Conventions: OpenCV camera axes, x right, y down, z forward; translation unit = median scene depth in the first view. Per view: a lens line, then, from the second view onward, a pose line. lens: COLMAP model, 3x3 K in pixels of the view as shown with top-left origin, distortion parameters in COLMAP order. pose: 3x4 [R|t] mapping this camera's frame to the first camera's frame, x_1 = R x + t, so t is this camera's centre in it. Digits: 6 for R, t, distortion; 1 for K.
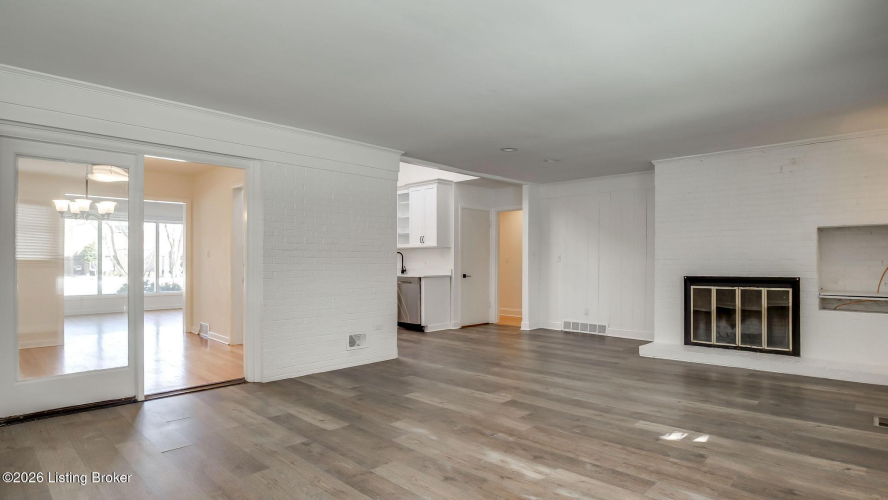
lens RADIAL K [[462.1, 0, 440.9], [0, 462.1, 267.0], [0, 0, 1]] dist [-0.035412, 0.002431]
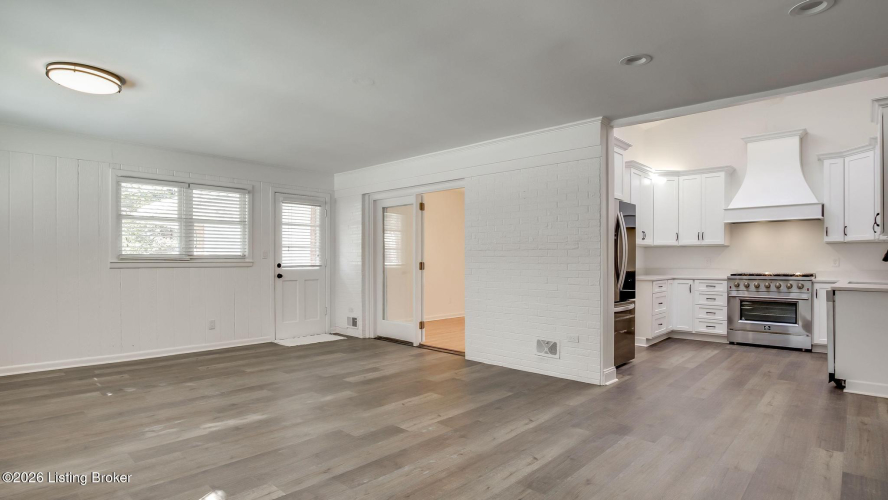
lens RADIAL K [[462.1, 0, 449.1], [0, 462.1, 257.0], [0, 0, 1]] dist [-0.035412, 0.002431]
pose [[0.023697, -0.005822, -0.999702, 0.932485], [-0.010964, 0.999921, -0.006083, -0.012719], [0.999659, 0.011105, 0.023632, 1.016771]]
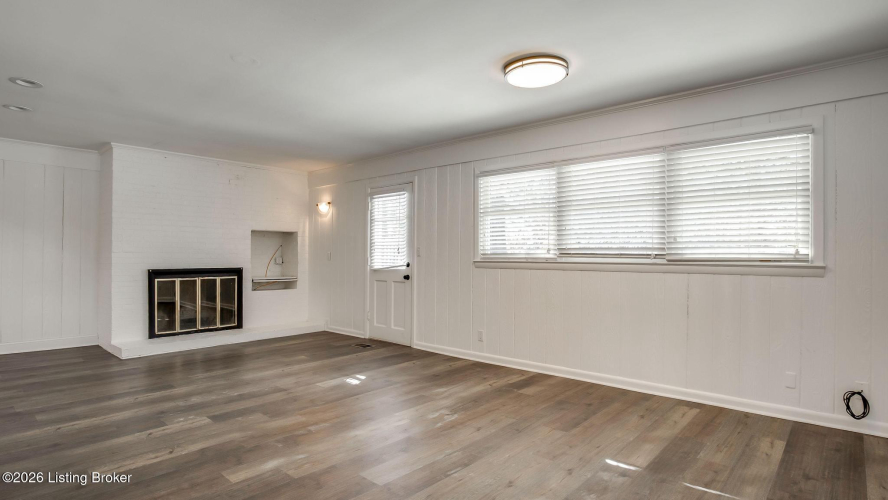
lens RADIAL K [[462.1, 0, 441.2], [0, 462.1, 254.7], [0, 0, 1]] dist [-0.035412, 0.002431]
pose [[-0.023399, 0.007374, 0.999699, -0.672431], [0.004301, 0.999964, -0.007275, -0.001759], [-0.999717, 0.004129, -0.023430, 0.570443]]
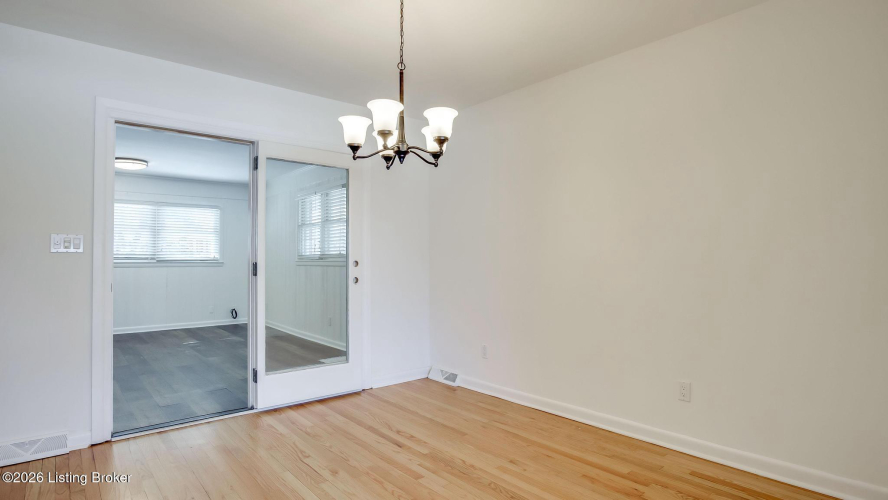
lens RADIAL K [[462.1, 0, 445.8], [0, 462.1, 252.3], [0, 0, 1]] dist [-0.035412, 0.002431]
pose [[-0.994318, -0.000900, 0.106444, -1.044457], [-0.000522, 0.999993, 0.003579, -0.032180], [-0.106446, 0.003503, -0.994312, 1.636131]]
